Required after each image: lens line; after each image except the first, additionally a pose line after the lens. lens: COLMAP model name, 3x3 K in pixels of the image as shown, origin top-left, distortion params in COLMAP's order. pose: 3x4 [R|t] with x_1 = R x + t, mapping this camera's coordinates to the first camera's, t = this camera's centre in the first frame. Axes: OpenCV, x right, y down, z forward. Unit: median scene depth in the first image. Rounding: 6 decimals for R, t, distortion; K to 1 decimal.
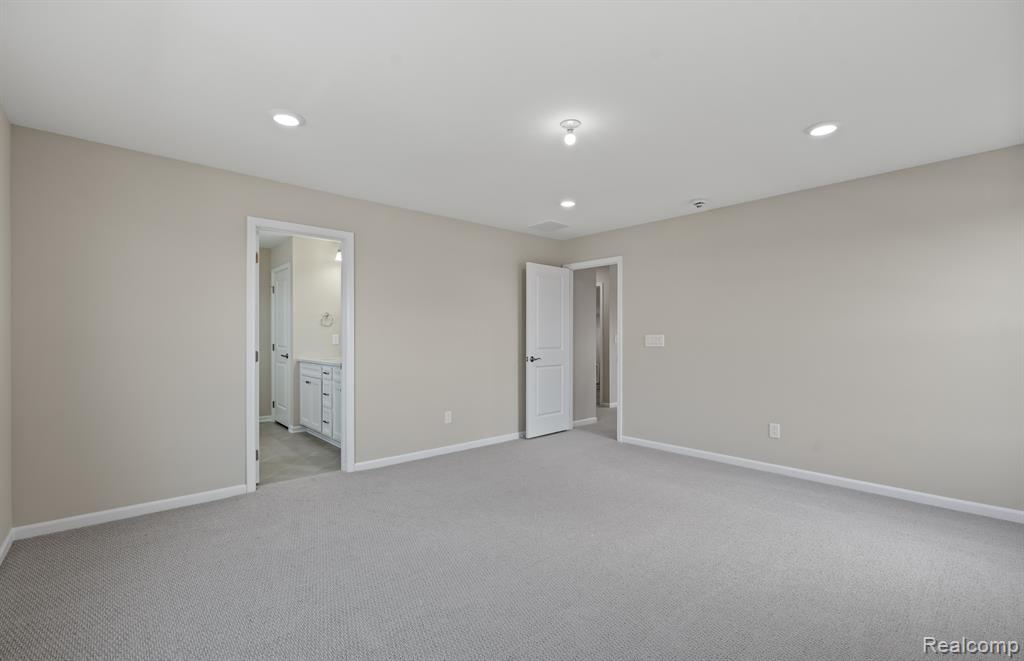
lens RADIAL K [[460.6, 0, 514.5], [0, 460.6, 342.9], [0, 0, 1]] dist [-0.001846, 0.000819]
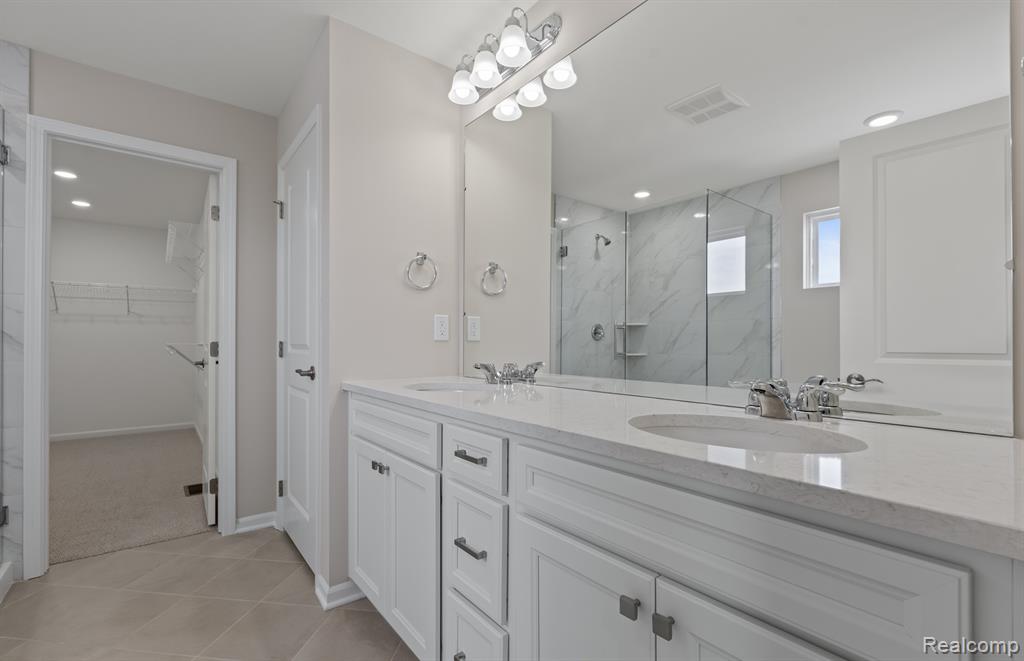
lens RADIAL K [[460.6, 0, 514.5], [0, 460.6, 342.9], [0, 0, 1]] dist [-0.001846, 0.000819]
pose [[0.998207, 0.000417, -0.059857, -0.313659], [-0.001278, 0.999896, -0.014344, 0.009828], [0.059845, 0.014395, 0.998104, 0.648223]]
